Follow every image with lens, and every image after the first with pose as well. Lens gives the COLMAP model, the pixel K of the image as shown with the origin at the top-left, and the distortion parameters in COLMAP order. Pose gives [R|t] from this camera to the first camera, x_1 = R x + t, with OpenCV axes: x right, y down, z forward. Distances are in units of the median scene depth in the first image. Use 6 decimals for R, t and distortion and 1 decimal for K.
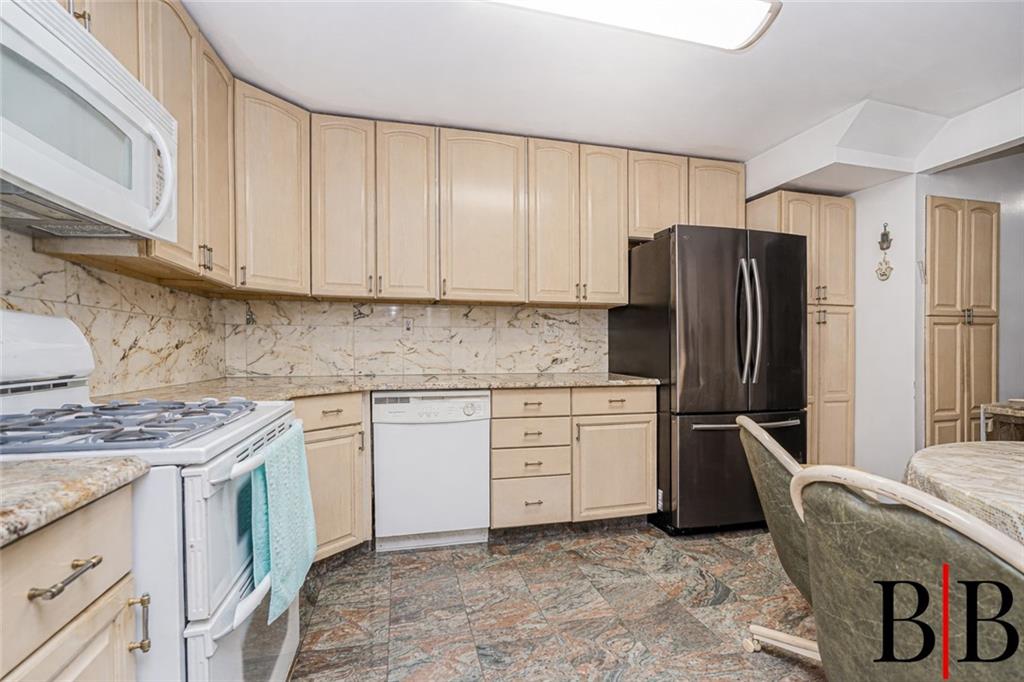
lens RADIAL K [[478.8, 0, 506.0], [0, 478.8, 339.2], [0, 0, 1]] dist [-0.002425, -0.000042]
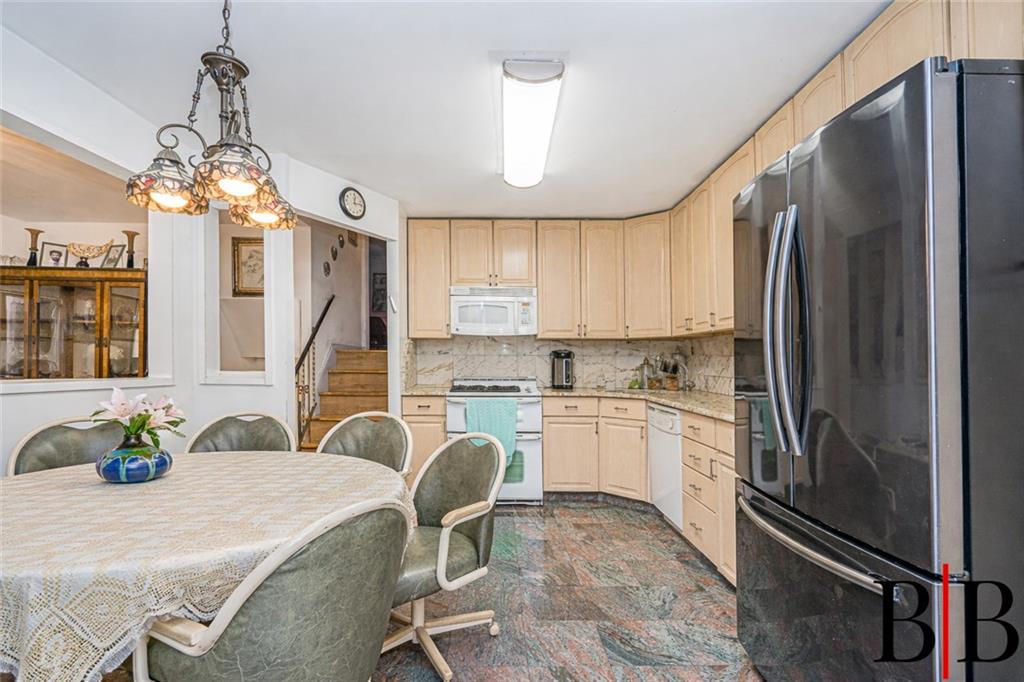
lens RADIAL K [[478.8, 0, 506.0], [0, 478.8, 339.2], [0, 0, 1]] dist [-0.002425, -0.000042]
pose [[-0.181605, -0.040984, -0.982517, 1.446677], [0.000249, 0.999129, -0.041723, -0.019017], [0.983372, -0.007822, -0.181436, 0.981406]]
